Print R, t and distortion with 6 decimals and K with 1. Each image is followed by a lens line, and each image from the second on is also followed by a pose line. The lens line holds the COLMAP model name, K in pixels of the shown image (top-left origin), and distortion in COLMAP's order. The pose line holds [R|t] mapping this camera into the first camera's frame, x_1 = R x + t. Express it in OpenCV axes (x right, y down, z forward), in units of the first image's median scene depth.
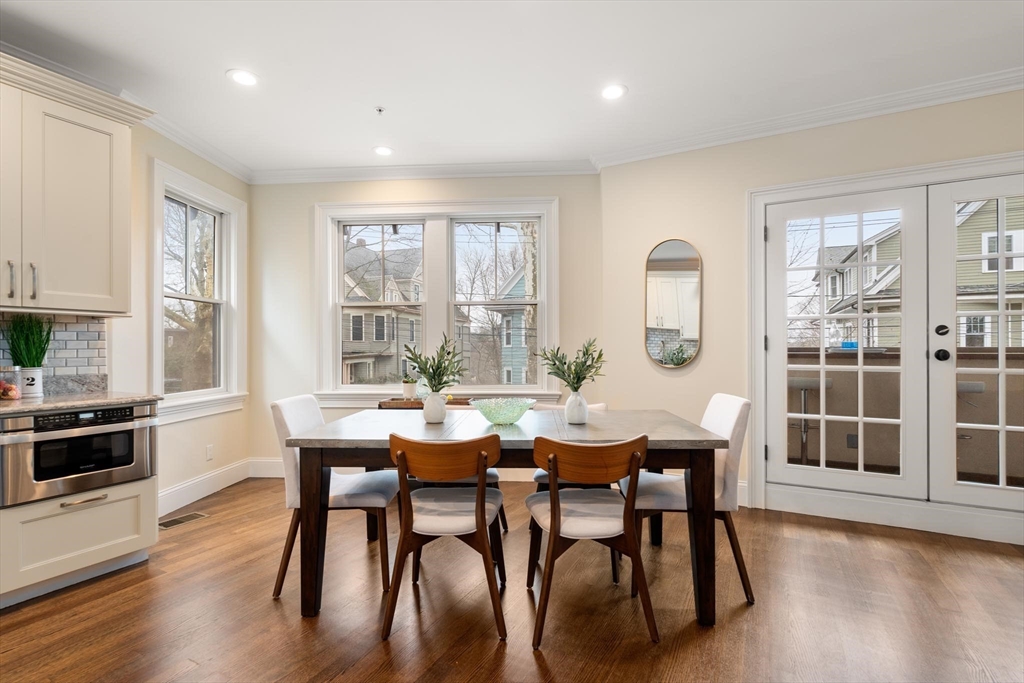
lens RADIAL K [[474.8, 0, 510.1], [0, 474.8, 346.5], [0, 0, 1]] dist [-0.003443, 0.000428]
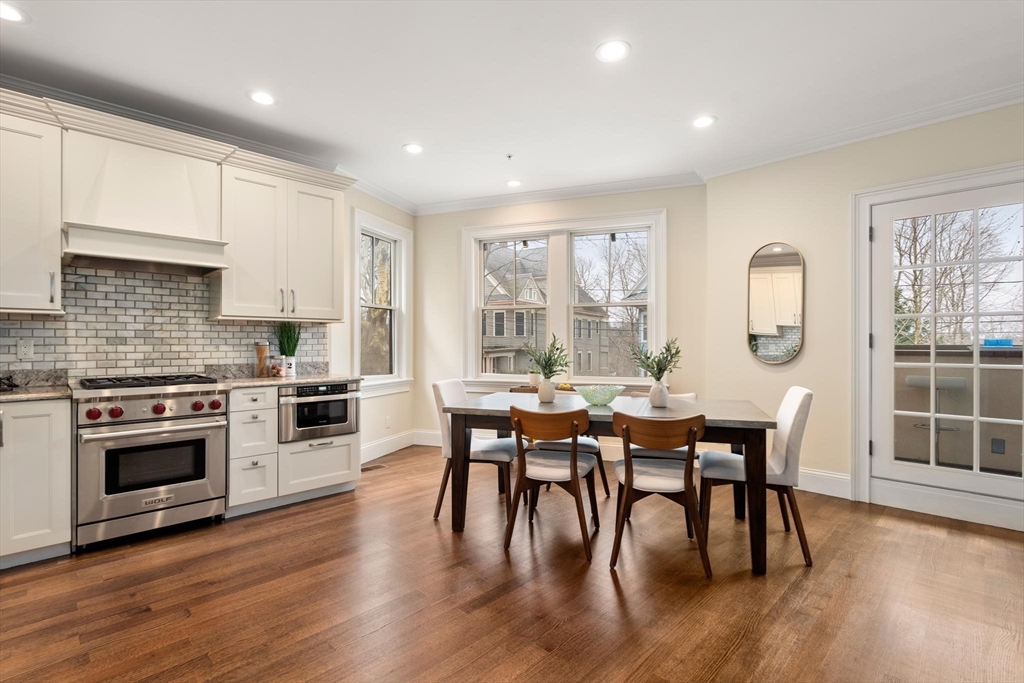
lens RADIAL K [[474.8, 0, 508.3], [0, 474.8, 341.5], [0, 0, 1]] dist [-0.003443, 0.000428]
pose [[0.956862, 0.001548, -0.290540, 0.104510], [-0.001550, 0.999999, 0.000222, -0.005504], [0.290540, 0.000238, 0.956863, -0.244270]]
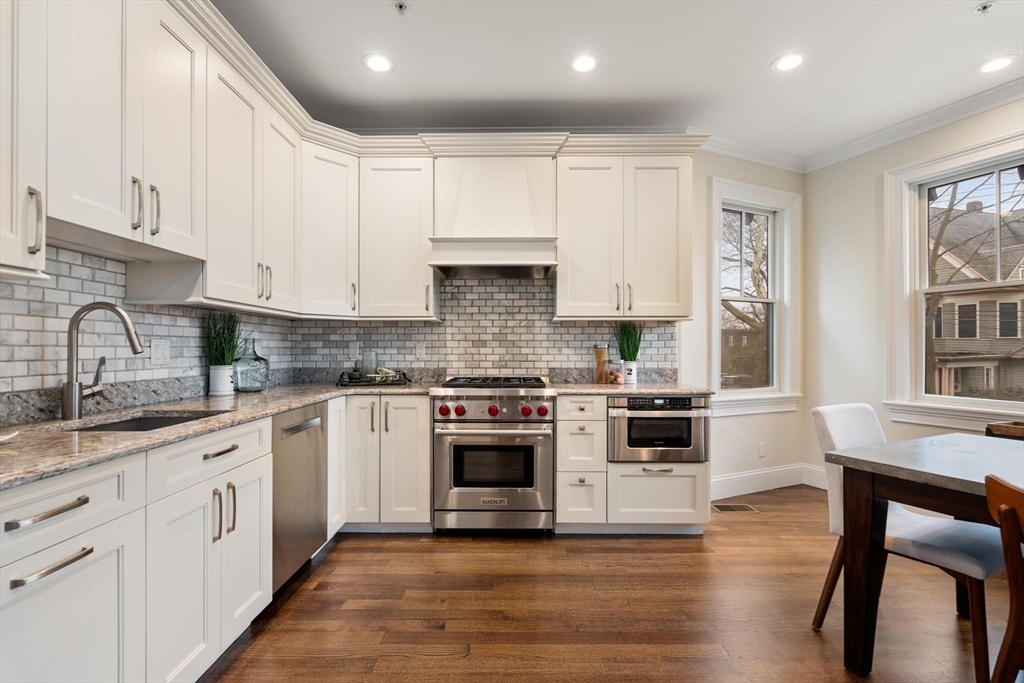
lens RADIAL K [[474.8, 0, 511.8], [0, 474.8, 346.8], [0, 0, 1]] dist [-0.003443, 0.000428]
pose [[0.471649, 0.001833, -0.881784, 0.013872], [0.000249, 0.999998, 0.002212, 0.000404], [0.881786, -0.001263, 0.471648, 0.063973]]
